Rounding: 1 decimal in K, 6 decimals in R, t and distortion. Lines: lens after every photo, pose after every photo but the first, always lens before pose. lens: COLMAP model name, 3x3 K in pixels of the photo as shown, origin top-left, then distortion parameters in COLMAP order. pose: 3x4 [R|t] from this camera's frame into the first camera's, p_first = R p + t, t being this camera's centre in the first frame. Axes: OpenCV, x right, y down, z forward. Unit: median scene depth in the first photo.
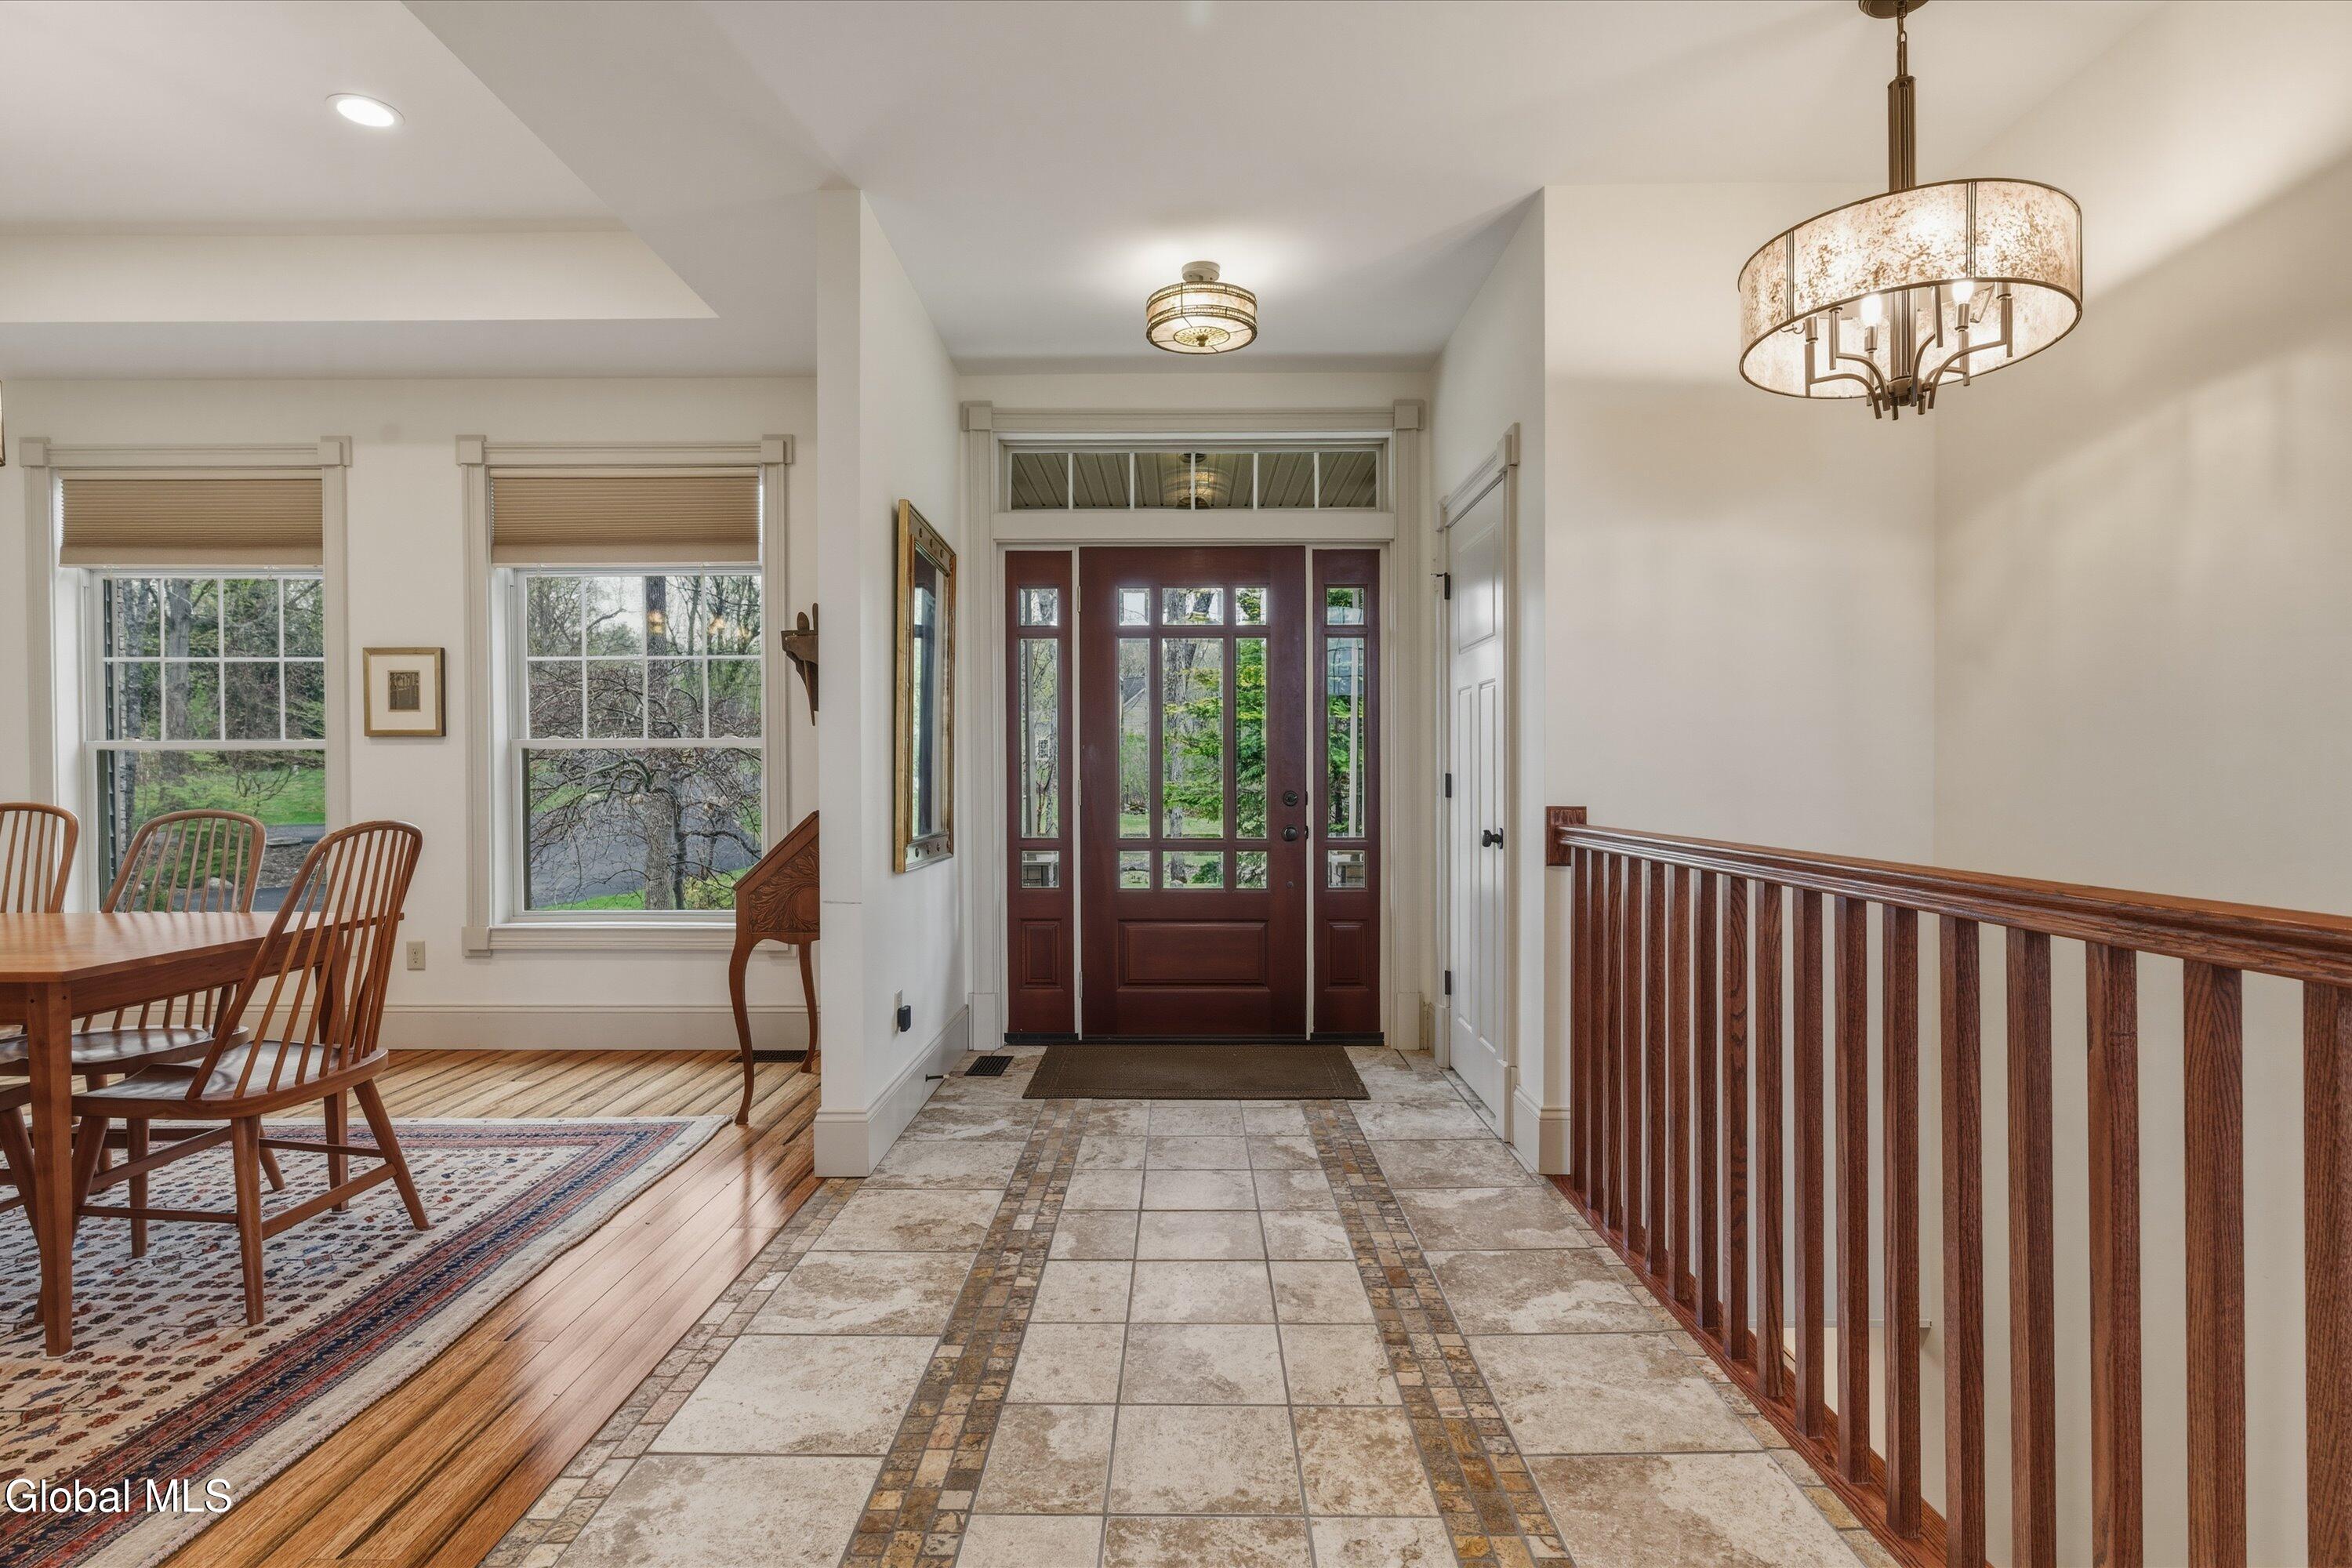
lens RADIAL K [[1142.1, 0, 1180.8], [0, 1142.1, 778.4], [0, 0, 1]] dist [-0.029798, 0.005134]
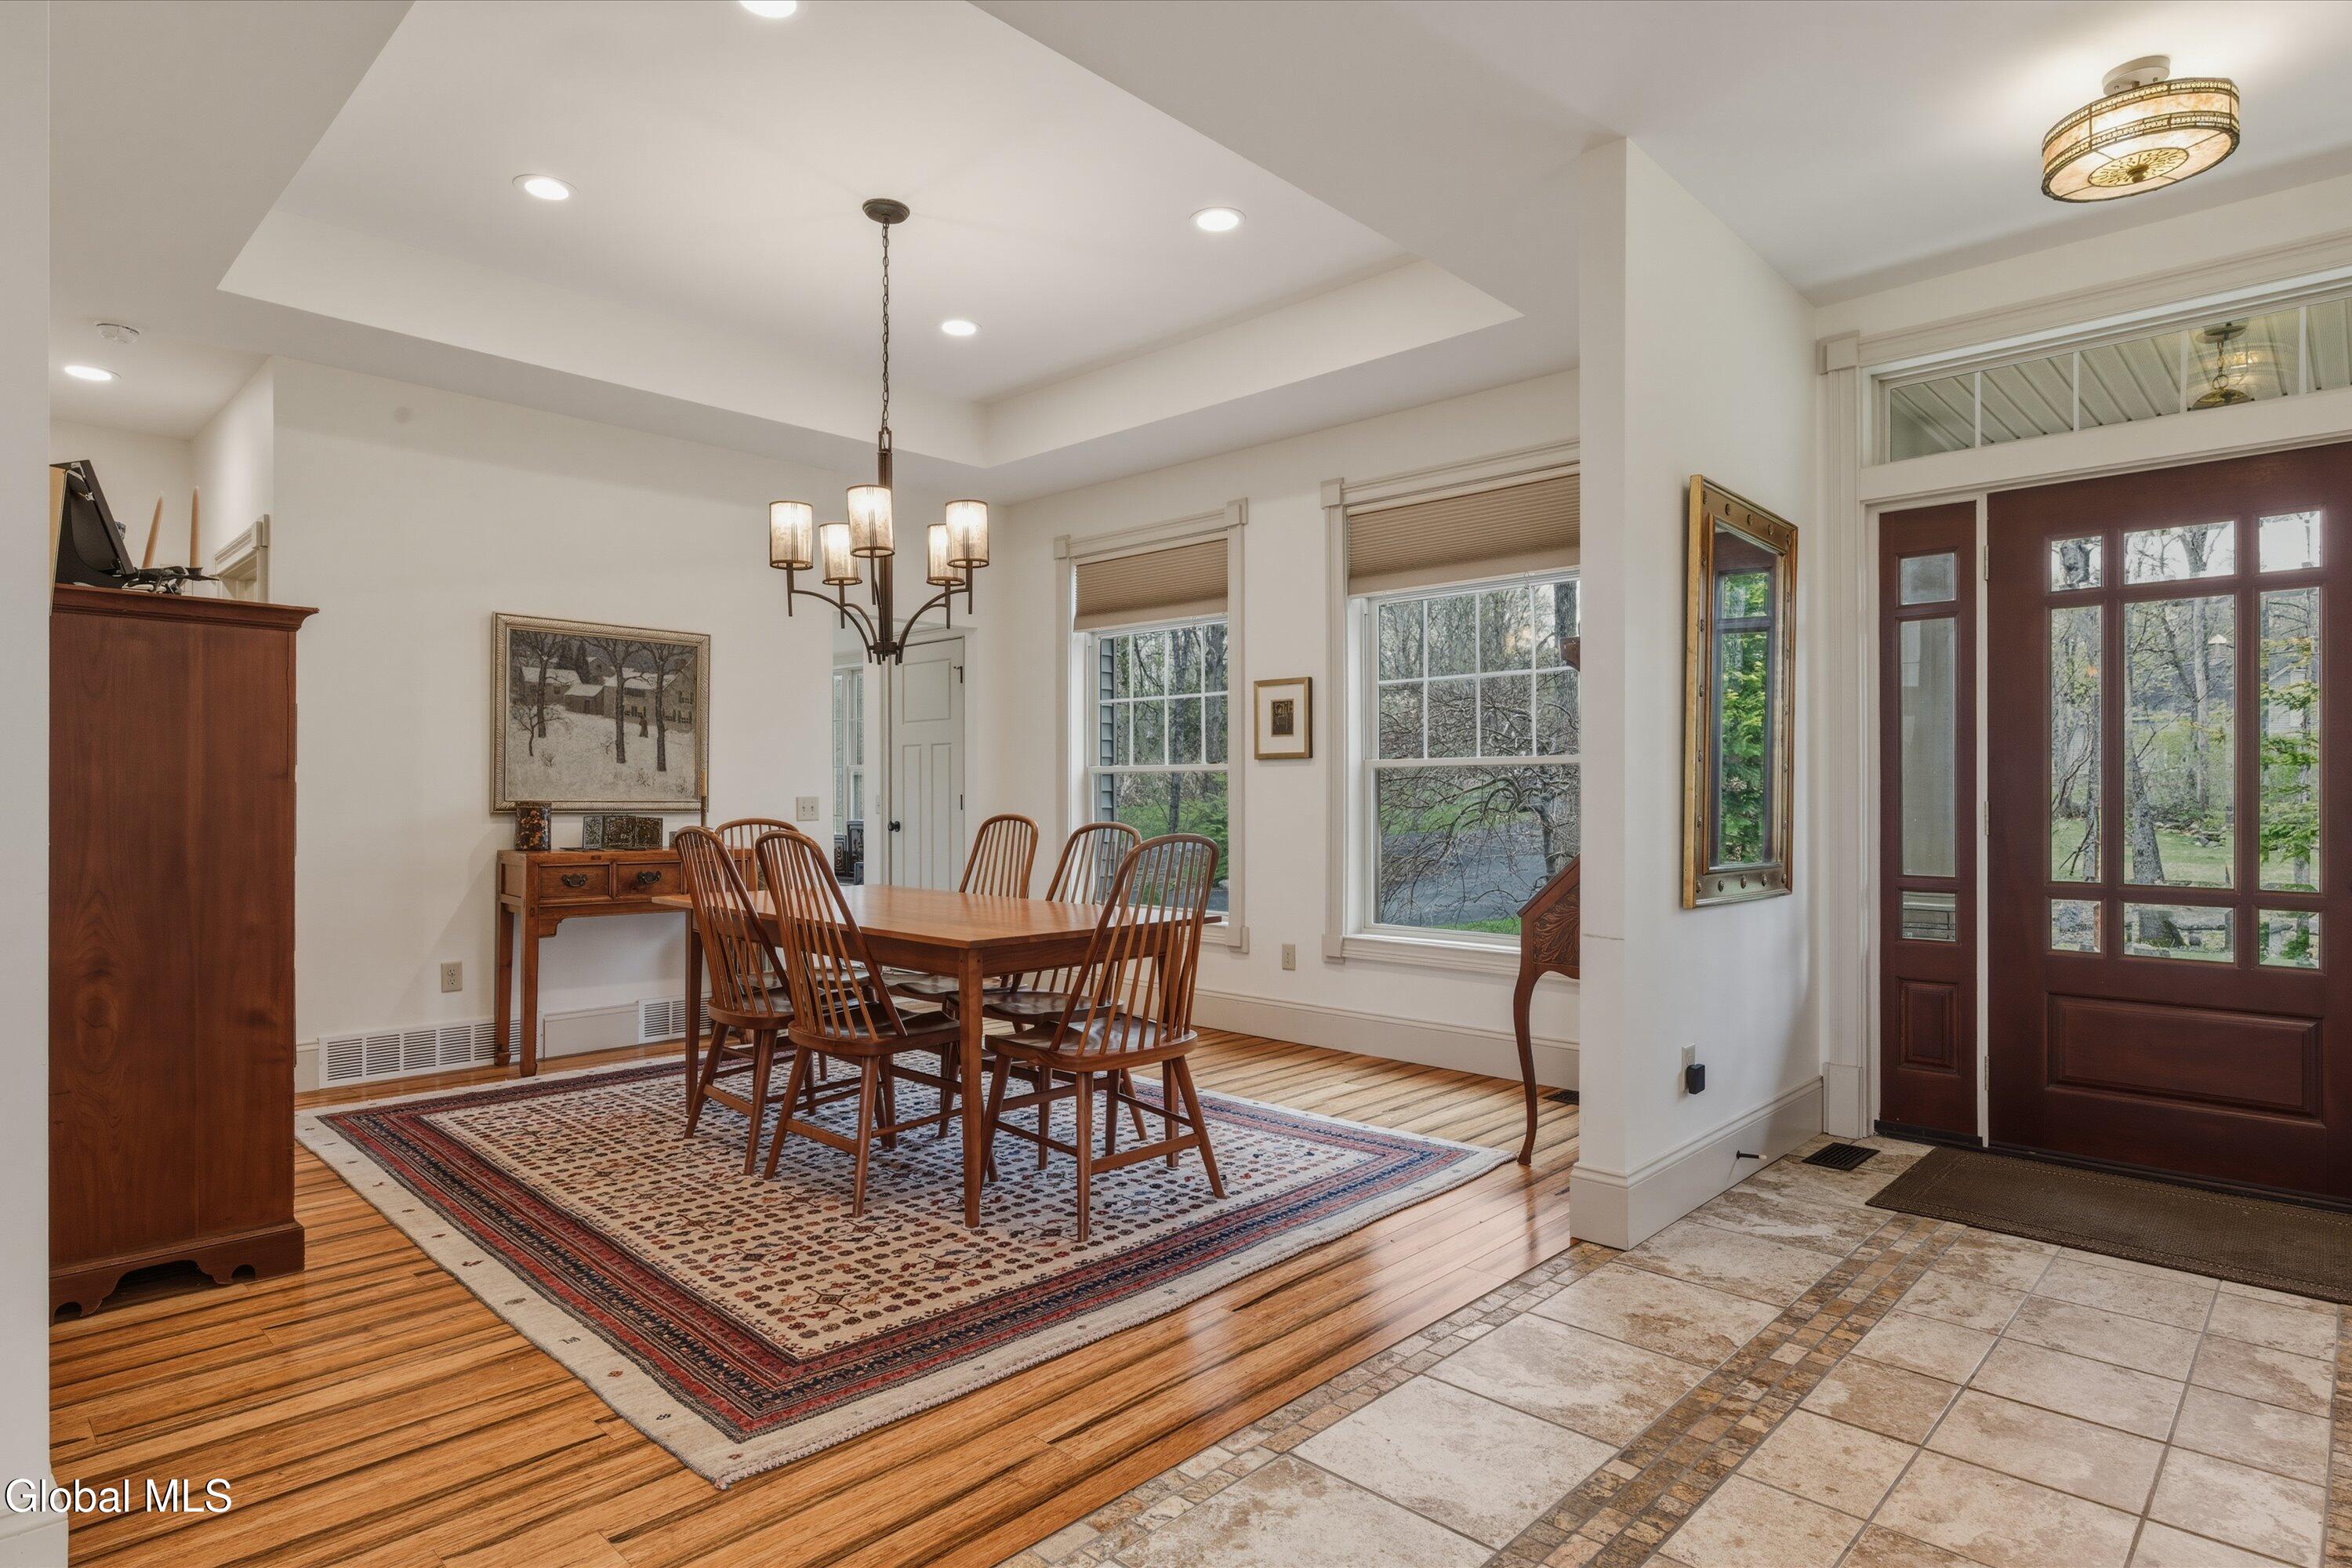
lens RADIAL K [[1244.2, 0, 1174.6], [0, 1244.2, 783.8], [0, 0, 1]] dist [-0.022061, 0.004660]
pose [[0.716997, -0.003871, -0.697066, 0.119690], [-0.002947, 0.999959, -0.008584, -0.002094], [0.697070, 0.008209, 0.716956, 0.052979]]
